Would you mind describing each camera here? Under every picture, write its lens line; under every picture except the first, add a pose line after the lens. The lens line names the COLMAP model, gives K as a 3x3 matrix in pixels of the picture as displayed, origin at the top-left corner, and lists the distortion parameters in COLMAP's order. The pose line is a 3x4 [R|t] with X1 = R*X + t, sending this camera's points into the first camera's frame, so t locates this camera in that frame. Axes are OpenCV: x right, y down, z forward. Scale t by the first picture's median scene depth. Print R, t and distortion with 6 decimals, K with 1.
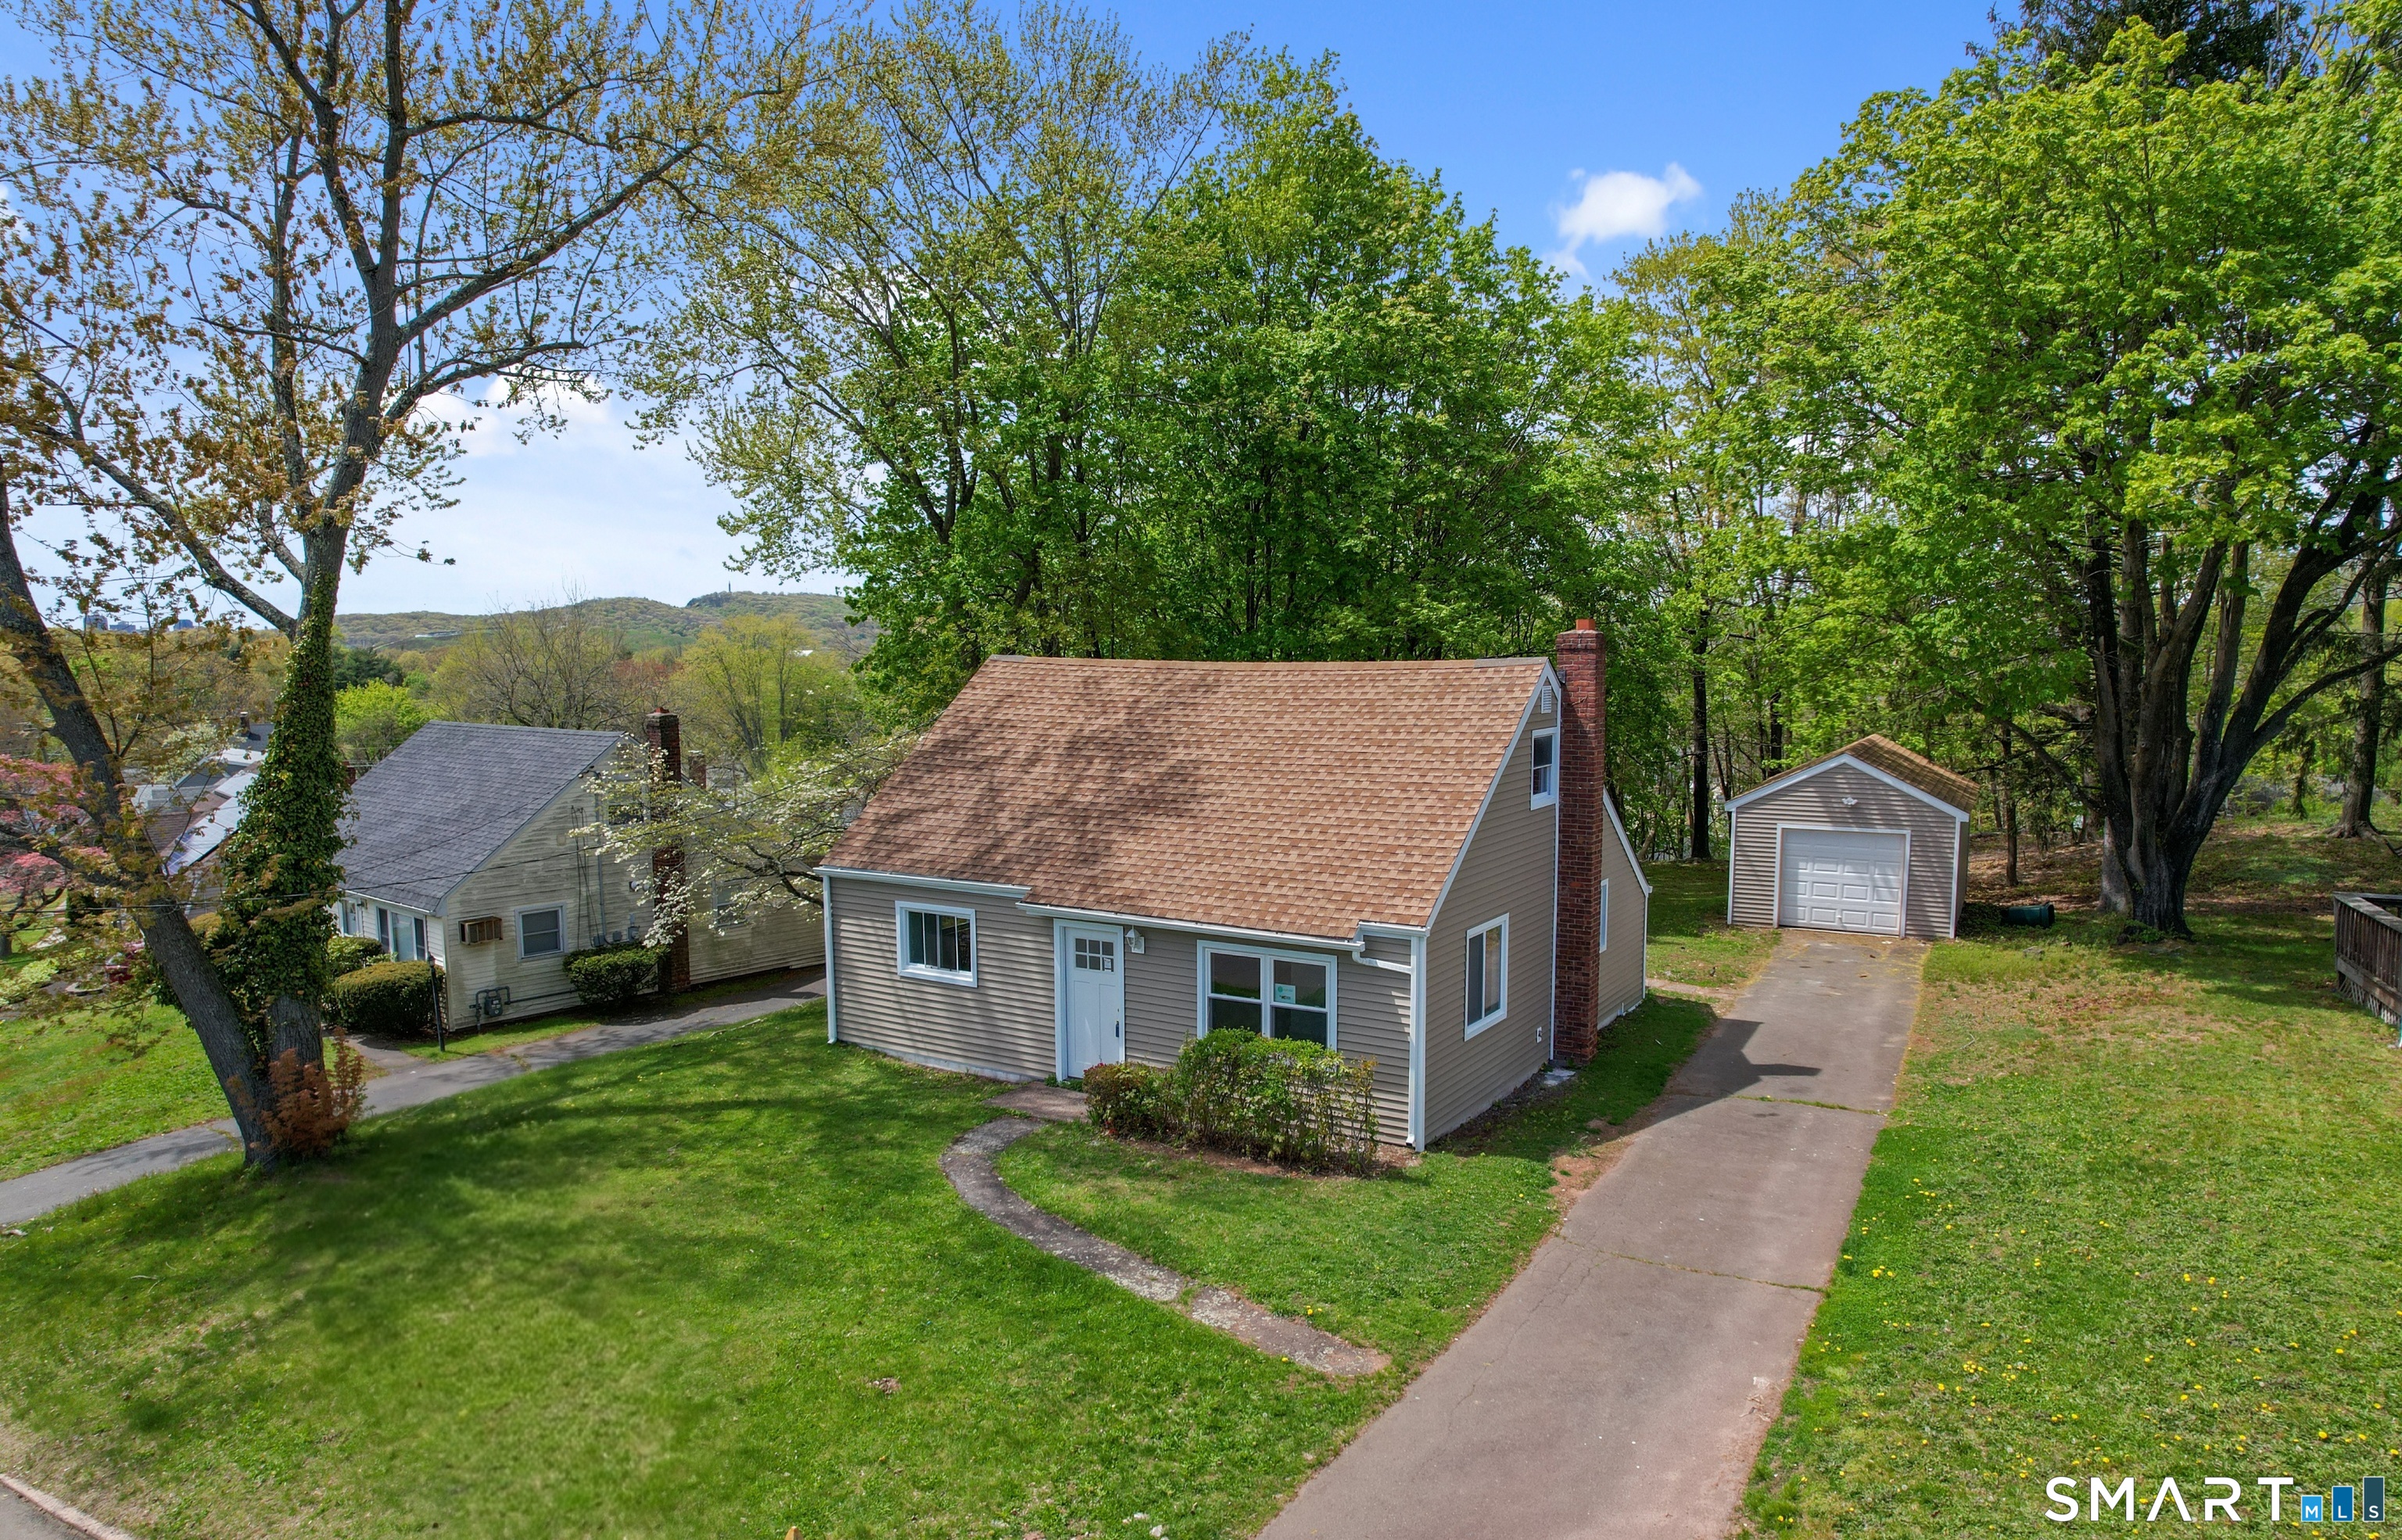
lens RADIAL K [[1547.4, 0, 1207.1], [0, 1547.4, 776.6], [0, 0, 1]] dist [-0.030617, 0.000374]
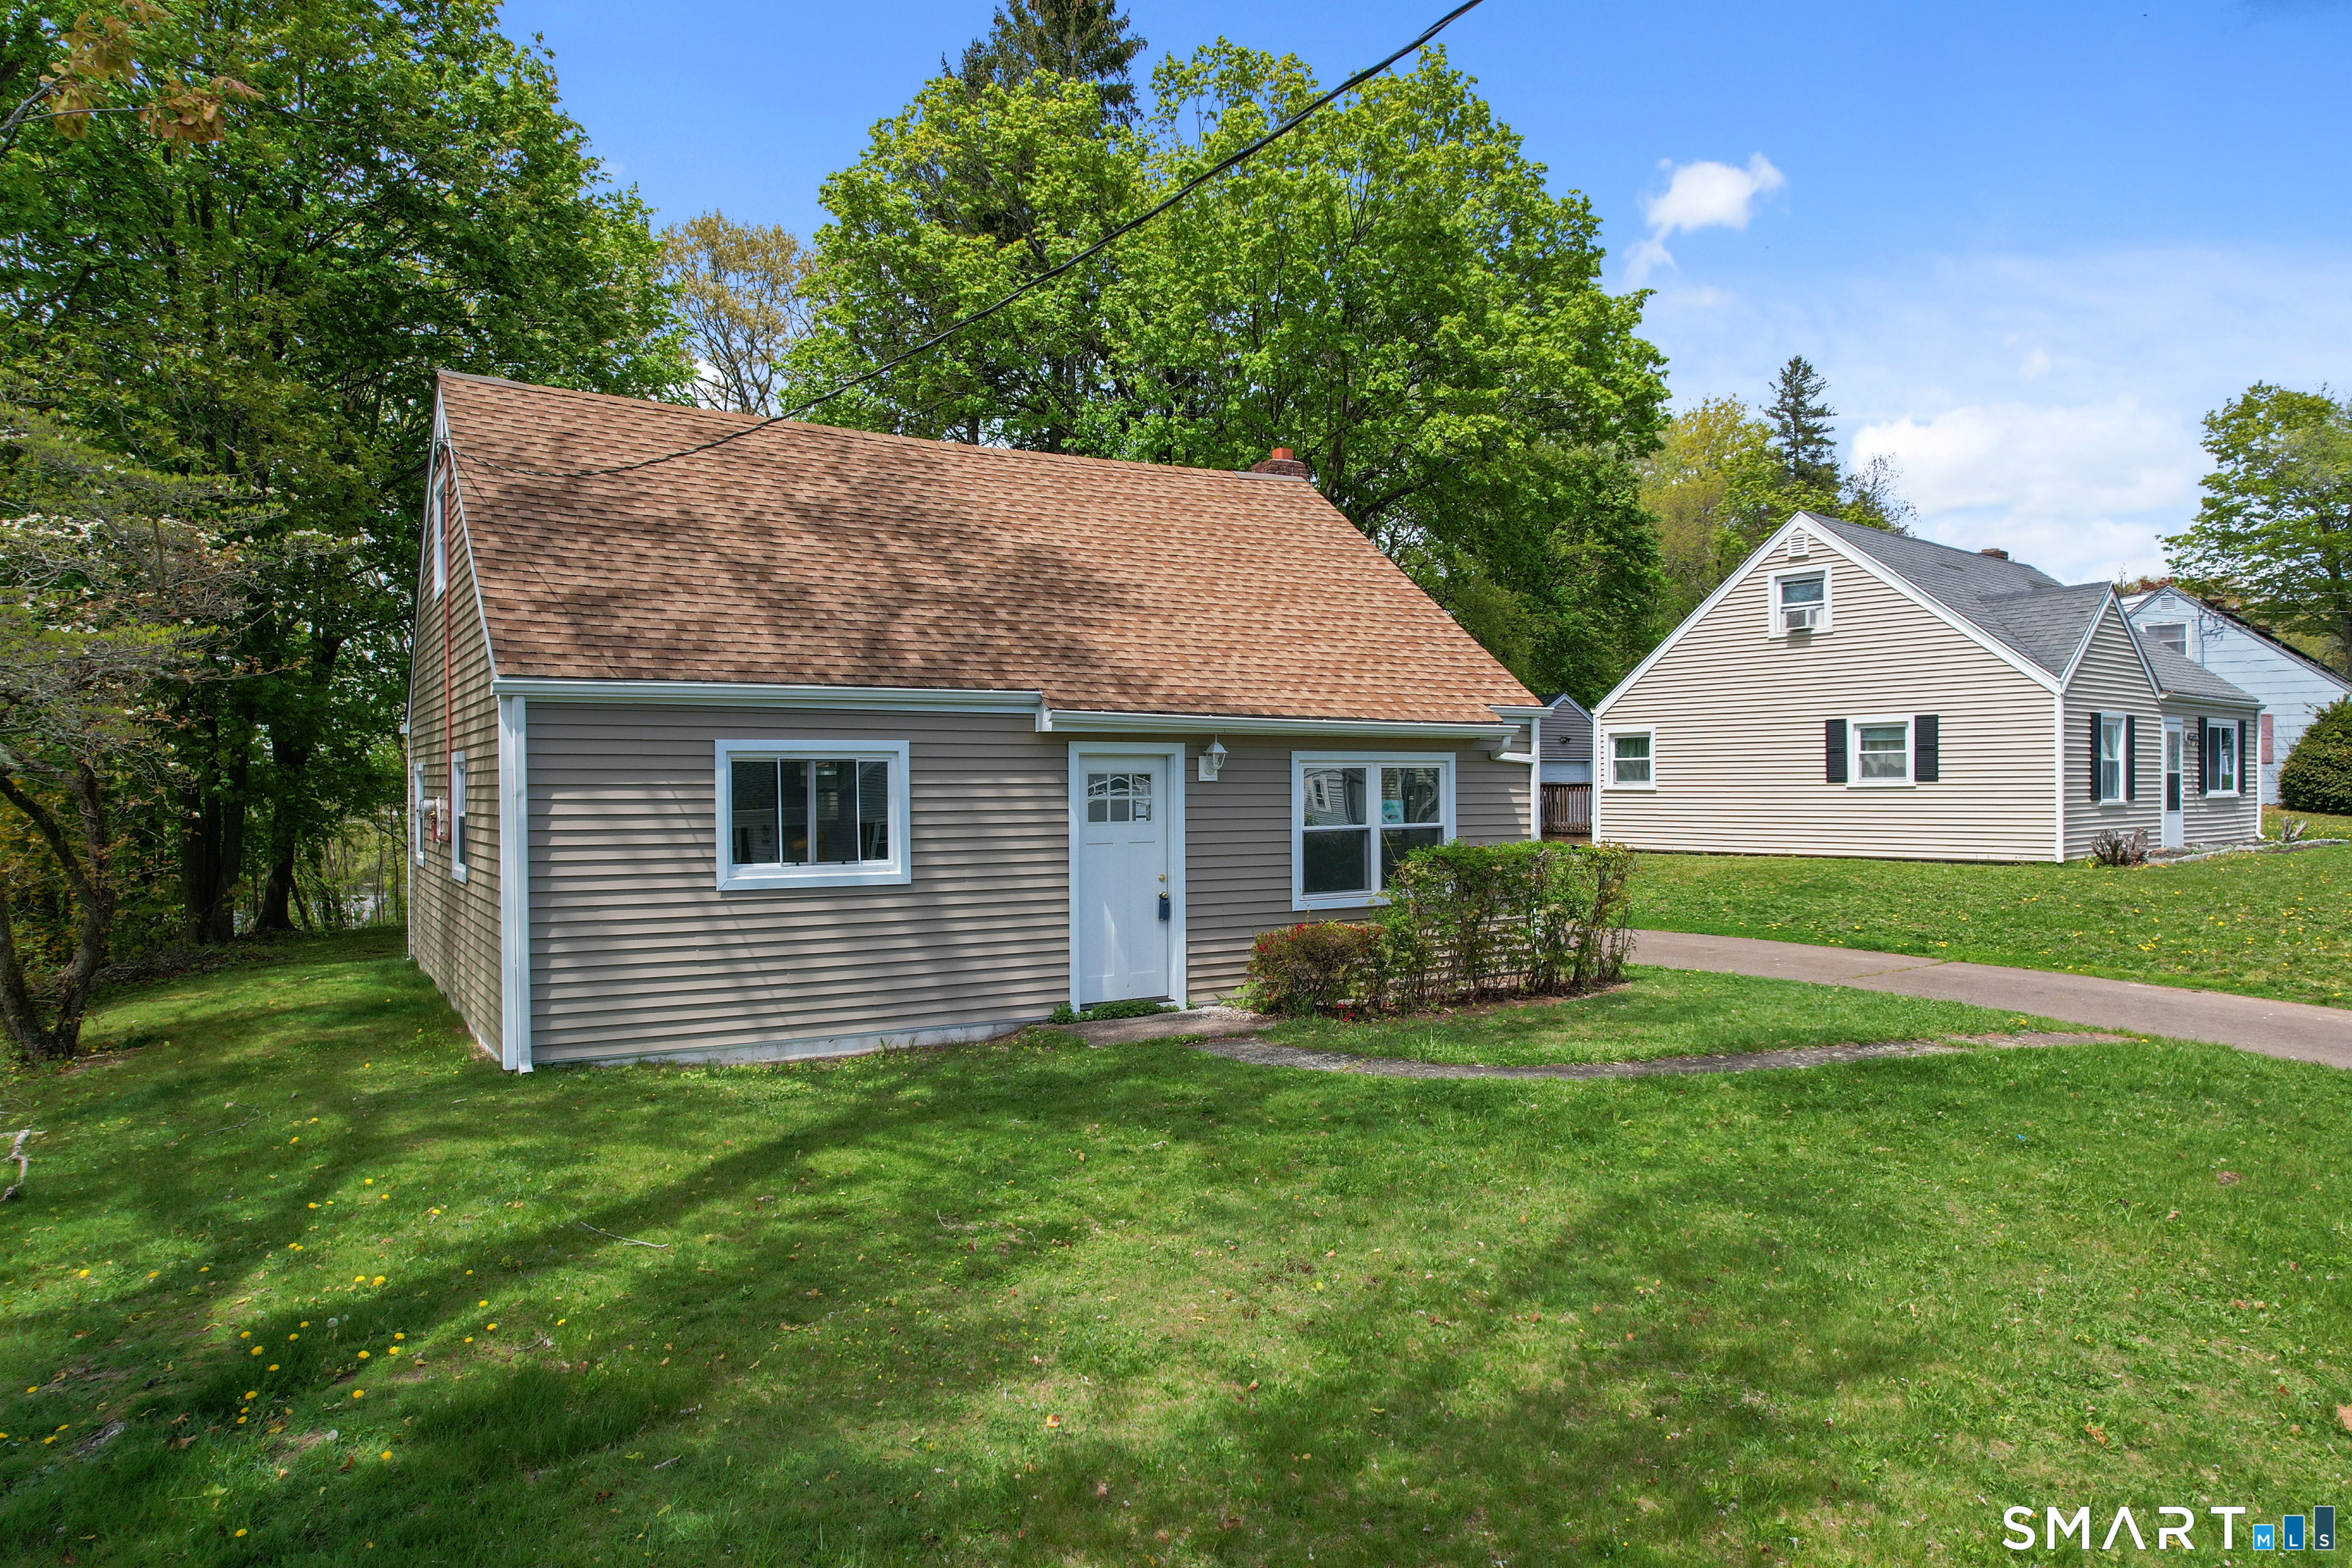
lens RADIAL K [[1498.5, 0, 1189.4], [0, 1498.5, 778.7], [0, 0, 1]] dist [-0.041147, 0.015544]
pose [[0.439092, 0.004081, 0.898433, -0.617964], [0.085861, 0.995222, -0.046484, 0.139948], [-0.894330, 0.097551, 0.436644, 0.712343]]
